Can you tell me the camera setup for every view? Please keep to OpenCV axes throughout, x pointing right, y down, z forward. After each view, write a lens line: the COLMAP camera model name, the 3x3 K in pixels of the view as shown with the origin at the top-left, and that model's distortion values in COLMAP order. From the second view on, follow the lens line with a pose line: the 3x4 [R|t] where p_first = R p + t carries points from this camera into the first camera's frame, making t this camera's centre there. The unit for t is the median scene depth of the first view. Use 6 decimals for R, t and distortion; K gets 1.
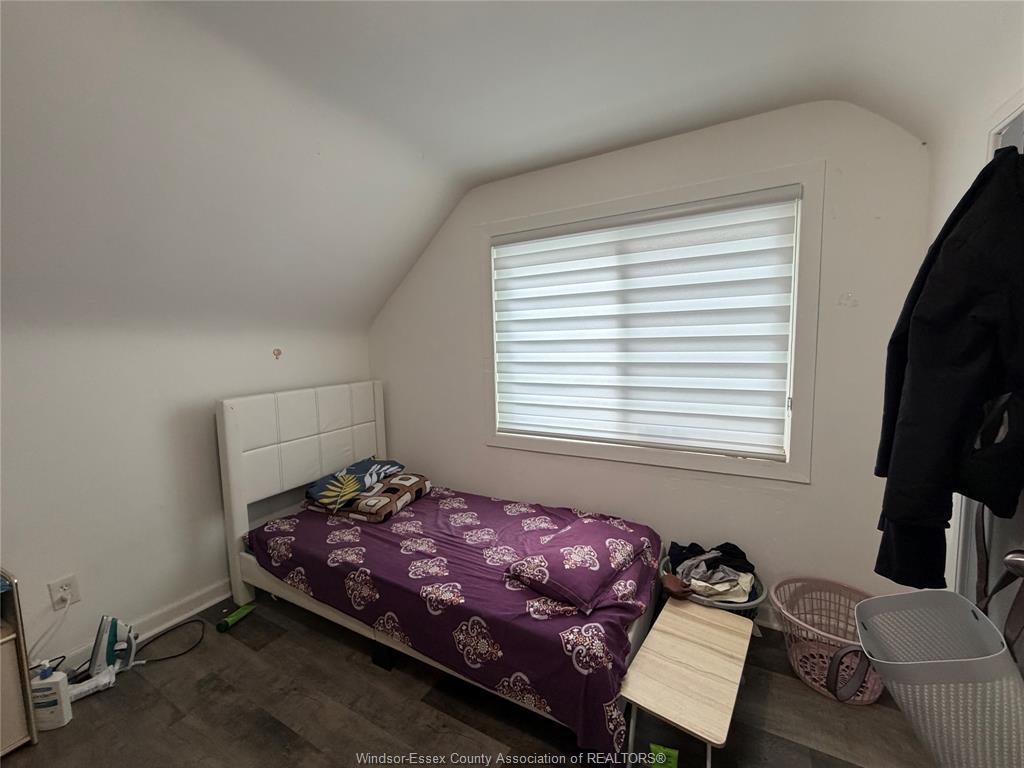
lens RADIAL K [[408.5, 0, 509.2], [0, 408.5, 385.3], [0, 0, 1]] dist [-0.000887, 0.000340]
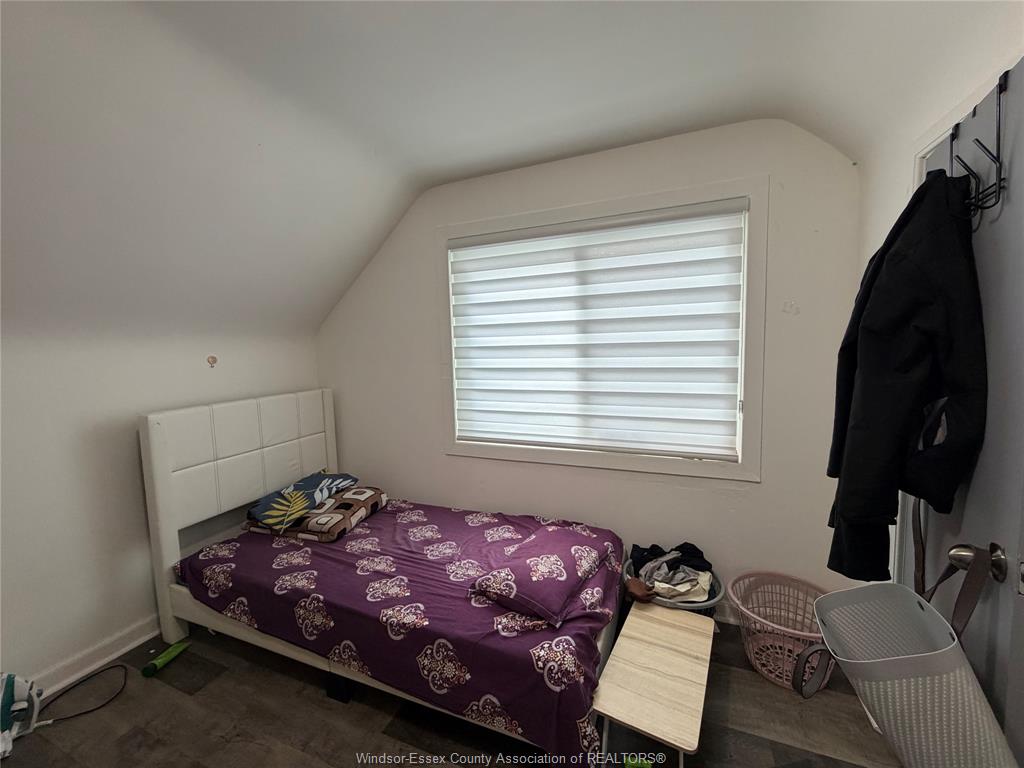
lens RADIAL K [[408.5, 0, 509.0], [0, 408.5, 385.1], [0, 0, 1]] dist [-0.000887, 0.000340]
pose [[0.993479, -0.015035, 0.113016, -0.016113], [0.015900, 0.999851, -0.006753, -0.009724], [-0.112898, 0.008506, 0.993570, 0.023968]]
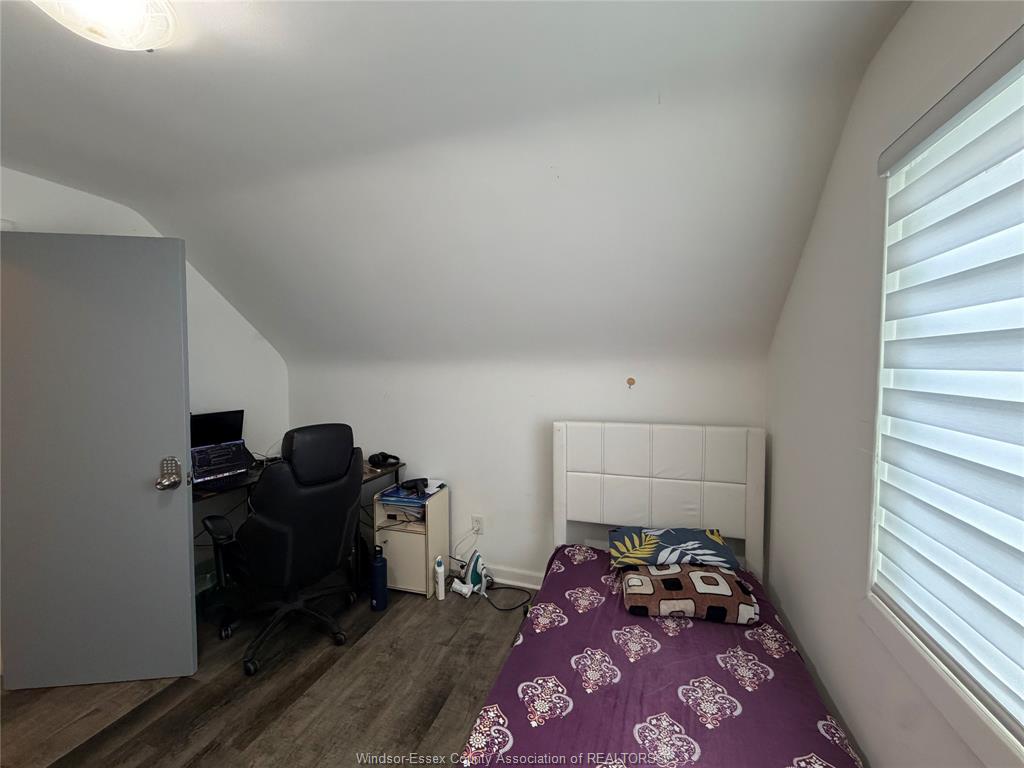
lens RADIAL K [[408.5, 0, 511.0], [0, 408.5, 386.0], [0, 0, 1]] dist [-0.000887, 0.000340]
pose [[0.188838, 0.073936, -0.979221, 0.374470], [-0.101314, 0.993307, 0.055462, -0.109593], [0.976768, 0.088735, 0.195065, 0.619808]]
